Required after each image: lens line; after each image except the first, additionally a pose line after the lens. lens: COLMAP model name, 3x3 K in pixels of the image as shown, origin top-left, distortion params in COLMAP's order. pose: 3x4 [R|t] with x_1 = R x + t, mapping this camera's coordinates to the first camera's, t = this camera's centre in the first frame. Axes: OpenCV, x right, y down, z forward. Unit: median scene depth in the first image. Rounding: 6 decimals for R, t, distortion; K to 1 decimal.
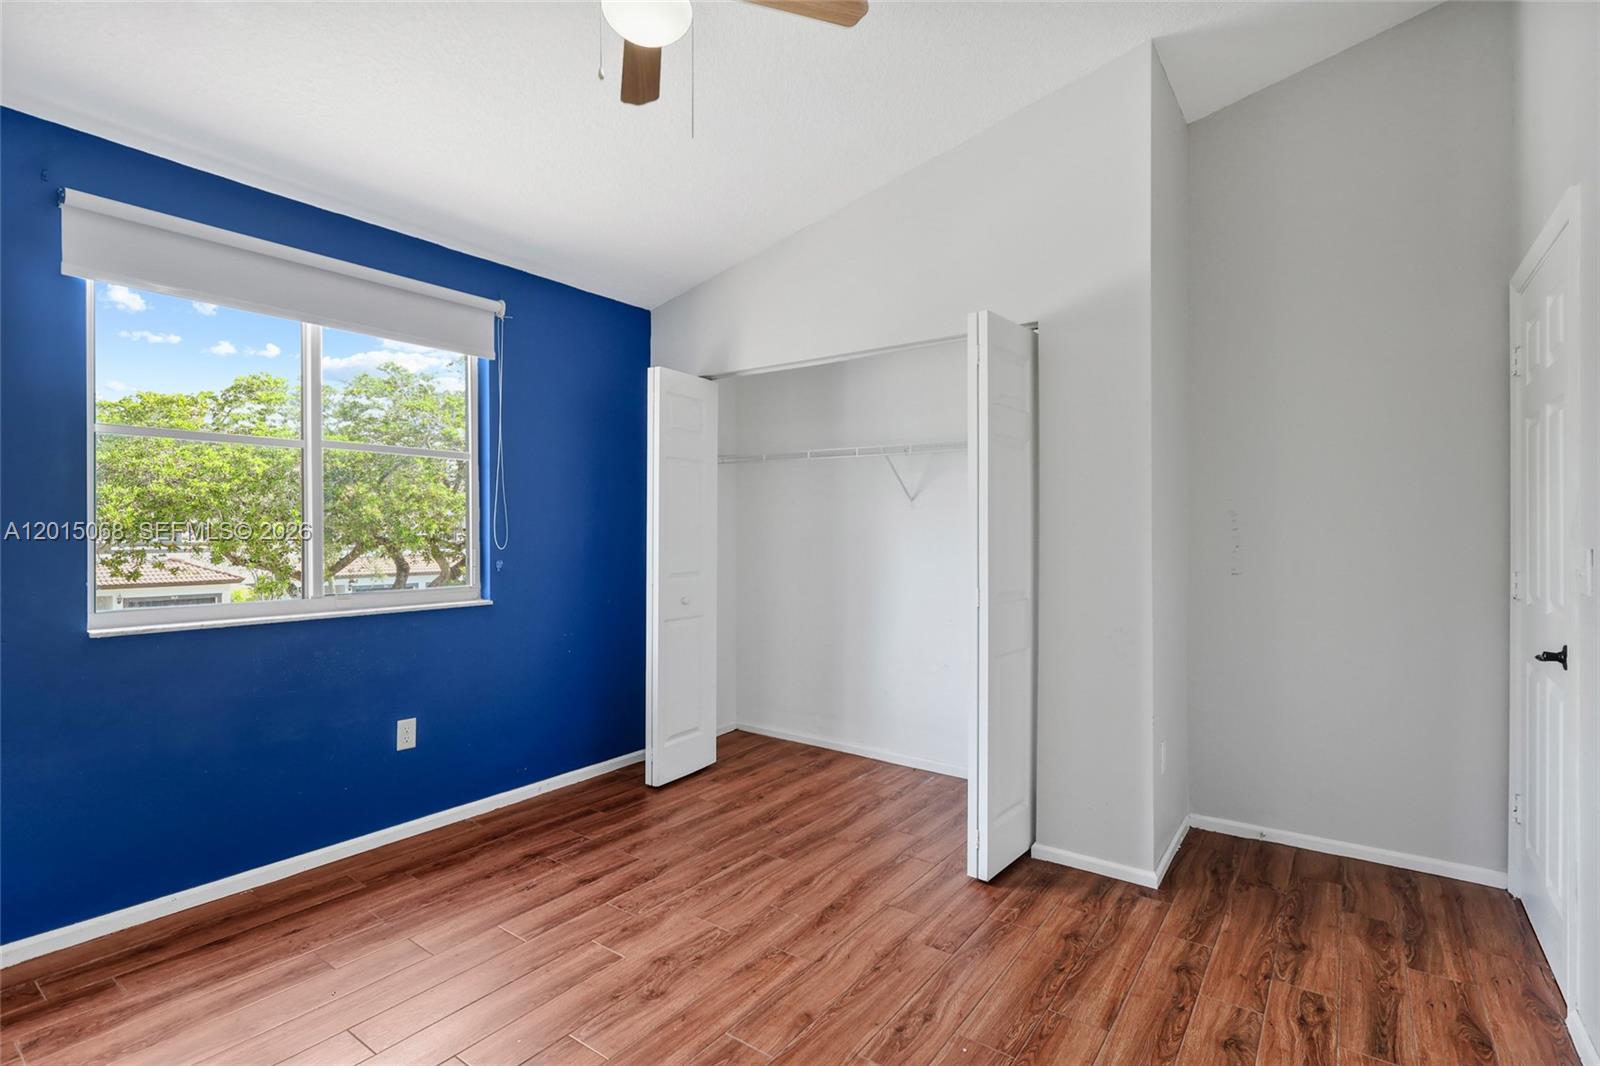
lens RADIAL K [[759.6, 0, 787.4], [0, 759.6, 540.9], [0, 0, 1]] dist [-0.003652, 0.001796]
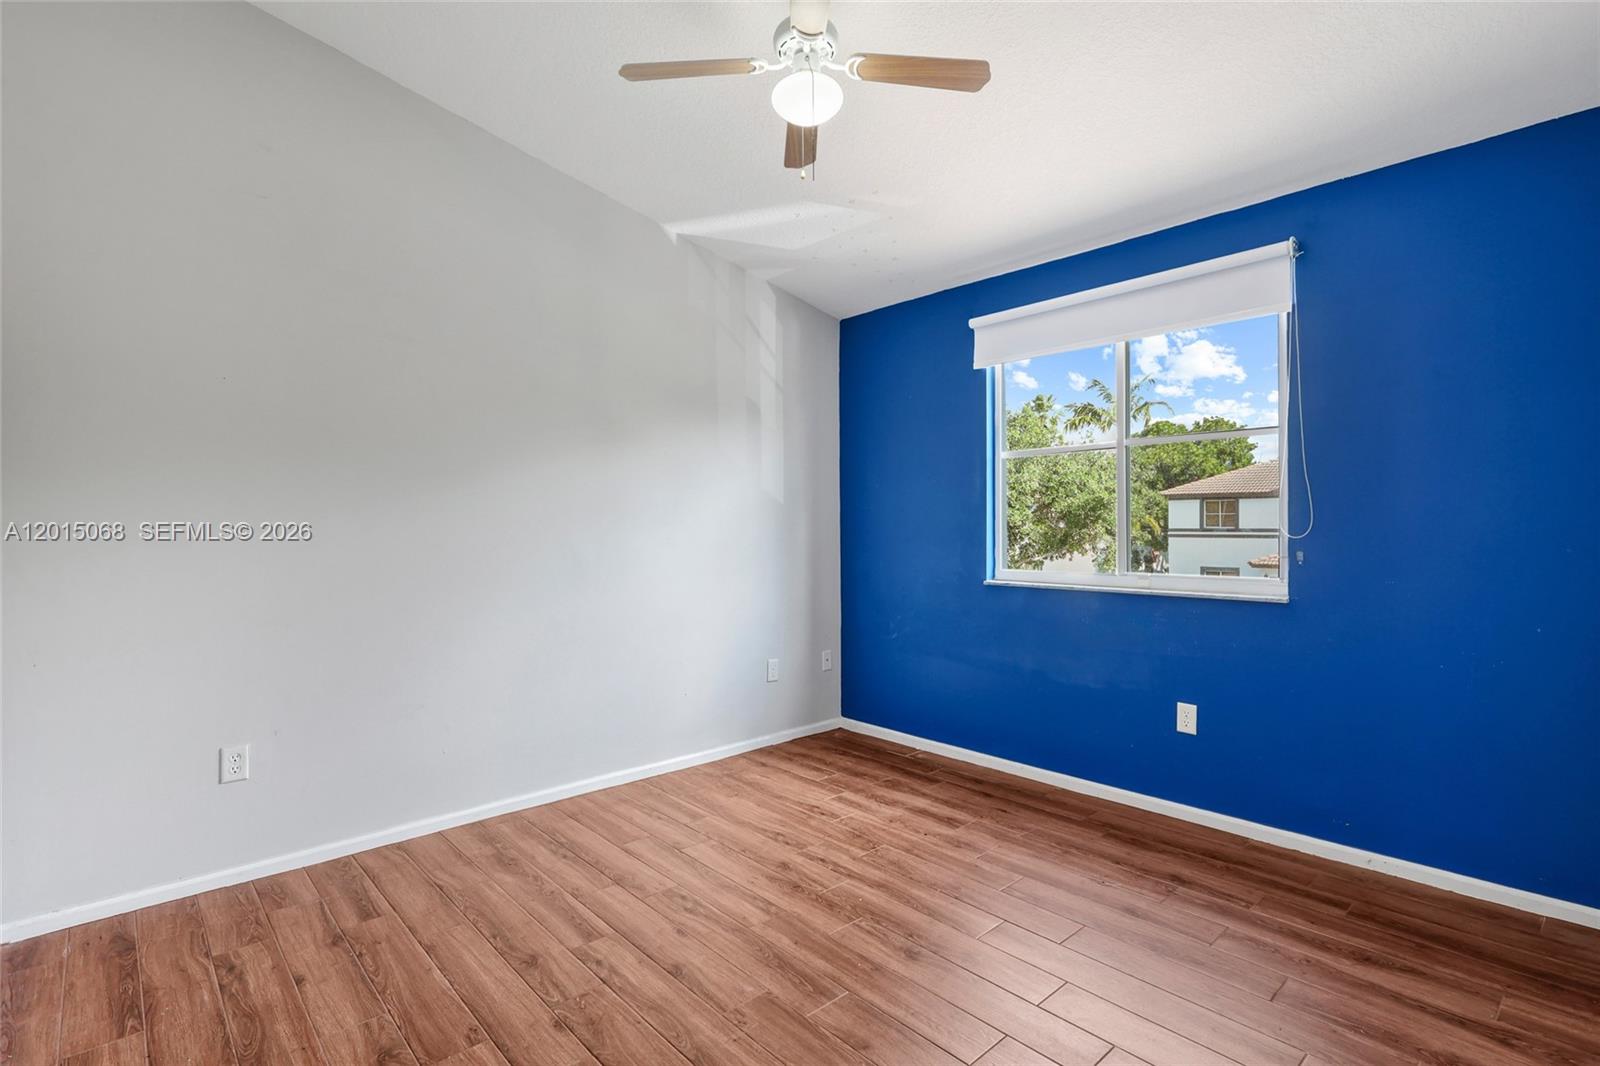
lens RADIAL K [[759.6, 0, 798.0], [0, 759.6, 529.7], [0, 0, 1]] dist [-0.003652, 0.001796]
pose [[-0.190186, 0.009366, -0.981703, 0.619787], [-0.002393, 0.999947, 0.010004, -0.005738], [0.981745, 0.004251, -0.190154, 0.722260]]
